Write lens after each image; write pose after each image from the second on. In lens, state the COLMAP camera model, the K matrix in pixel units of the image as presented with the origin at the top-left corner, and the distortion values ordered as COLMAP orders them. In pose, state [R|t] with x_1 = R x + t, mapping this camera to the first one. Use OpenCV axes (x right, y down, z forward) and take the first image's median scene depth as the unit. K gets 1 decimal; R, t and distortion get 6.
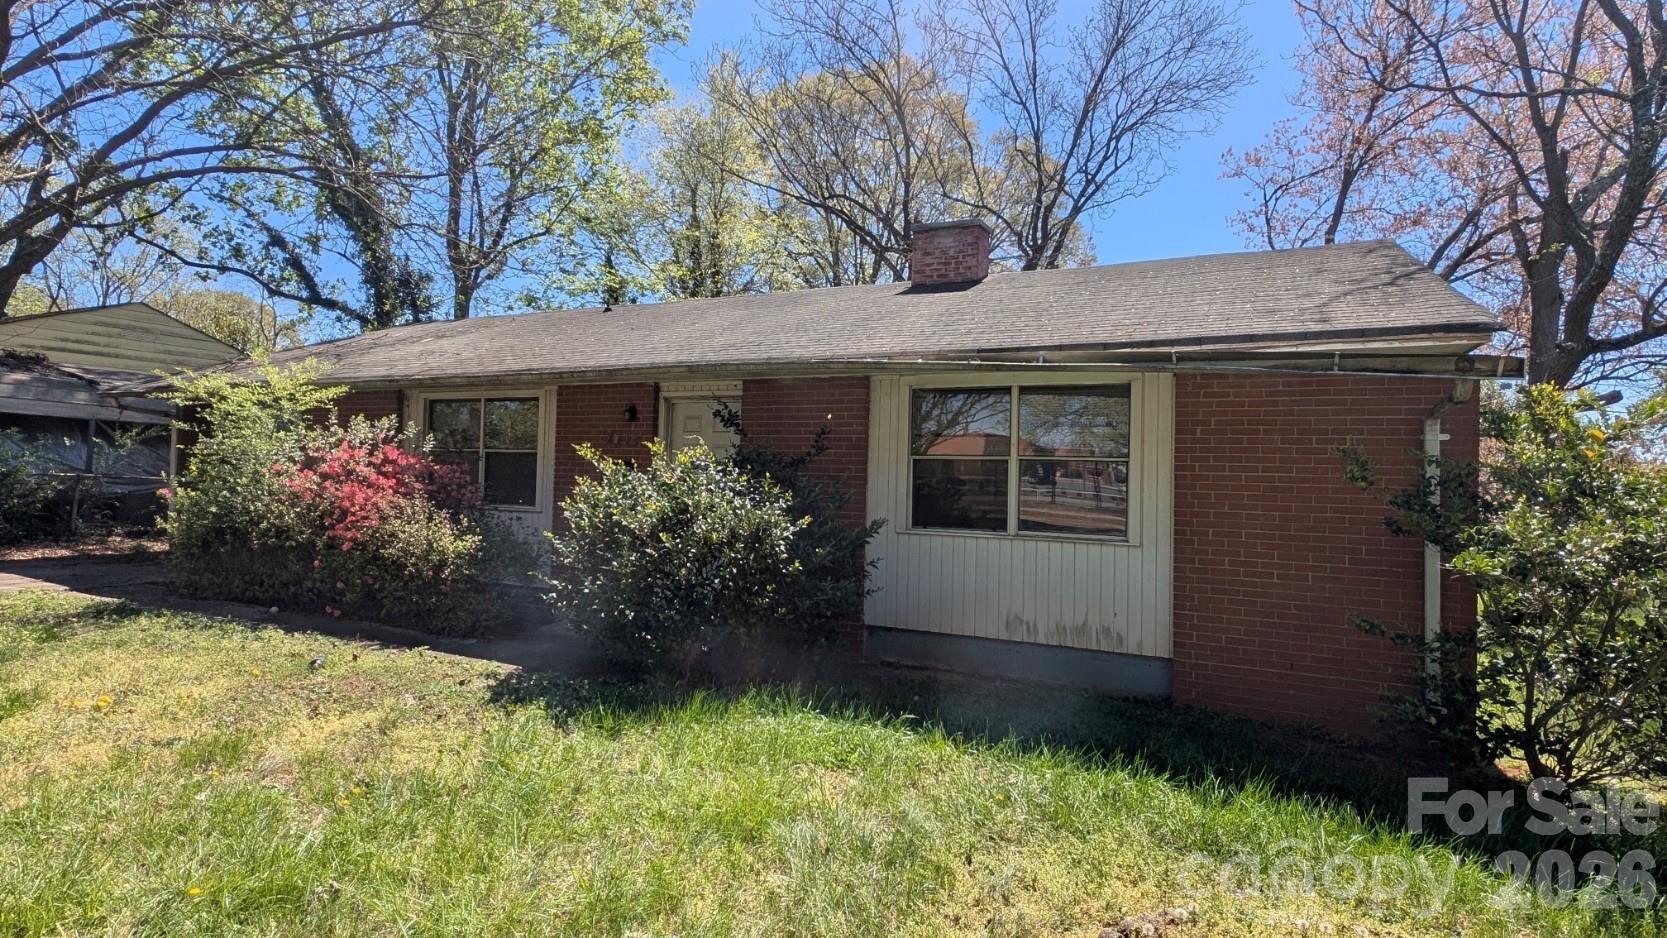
lens RADIAL K [[826.0, 0, 823.7], [0, 826.0, 460.0], [0, 0, 1]] dist [0.009190, -0.000708]
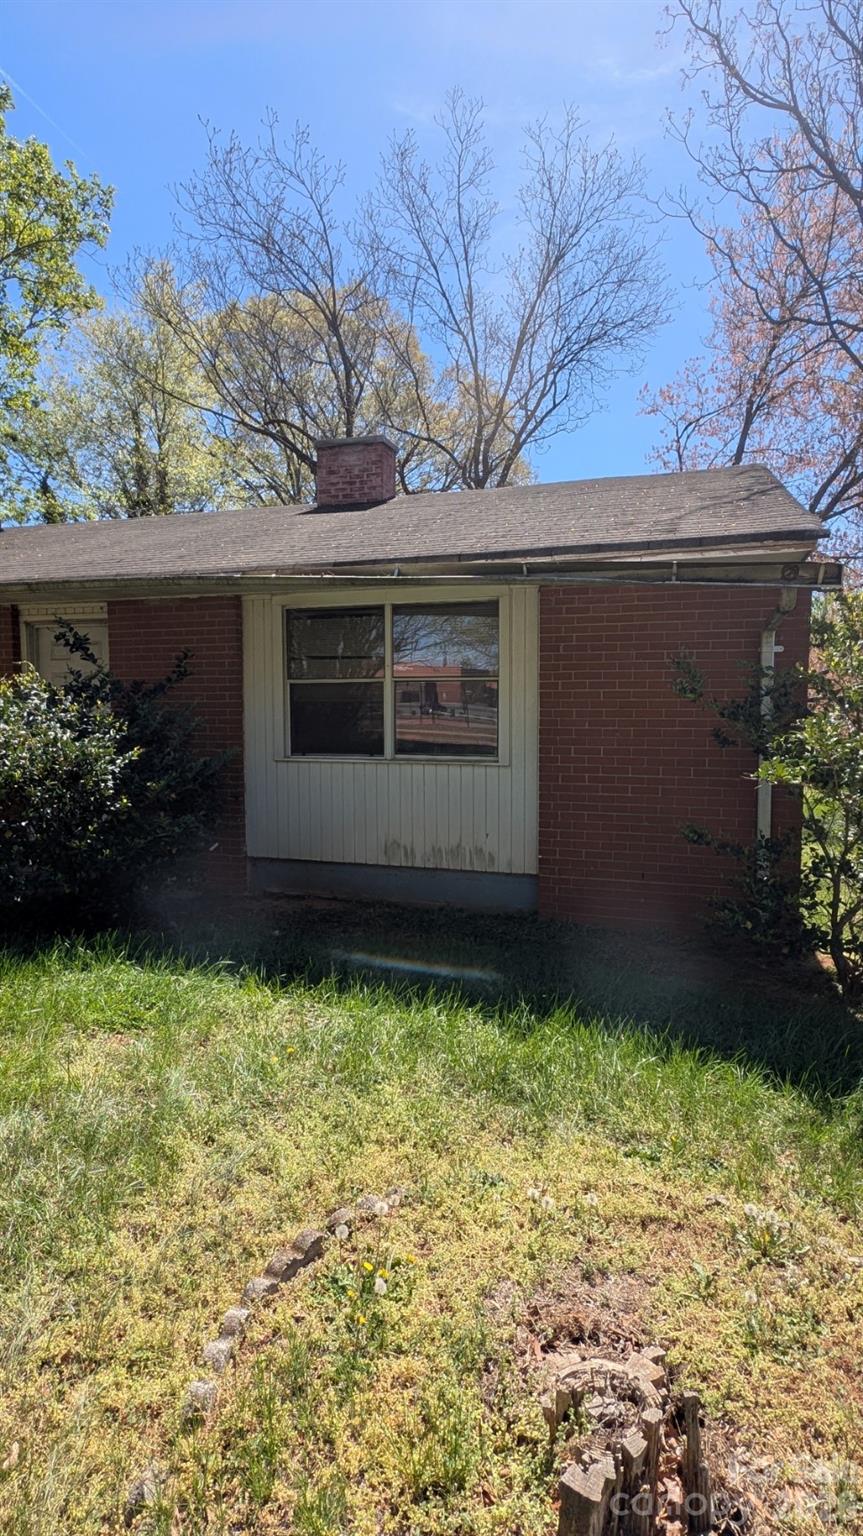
lens RADIAL K [[768.8, 0, 431.5], [0, 768.8, 768.0], [0, 0, 1]] dist [0.004341, 0.000526]
pose [[0.986937, -0.037886, 0.156591, 0.138663], [0.022065, 0.994584, 0.101567, 0.010099], [-0.159591, -0.096785, 0.982427, 0.099795]]
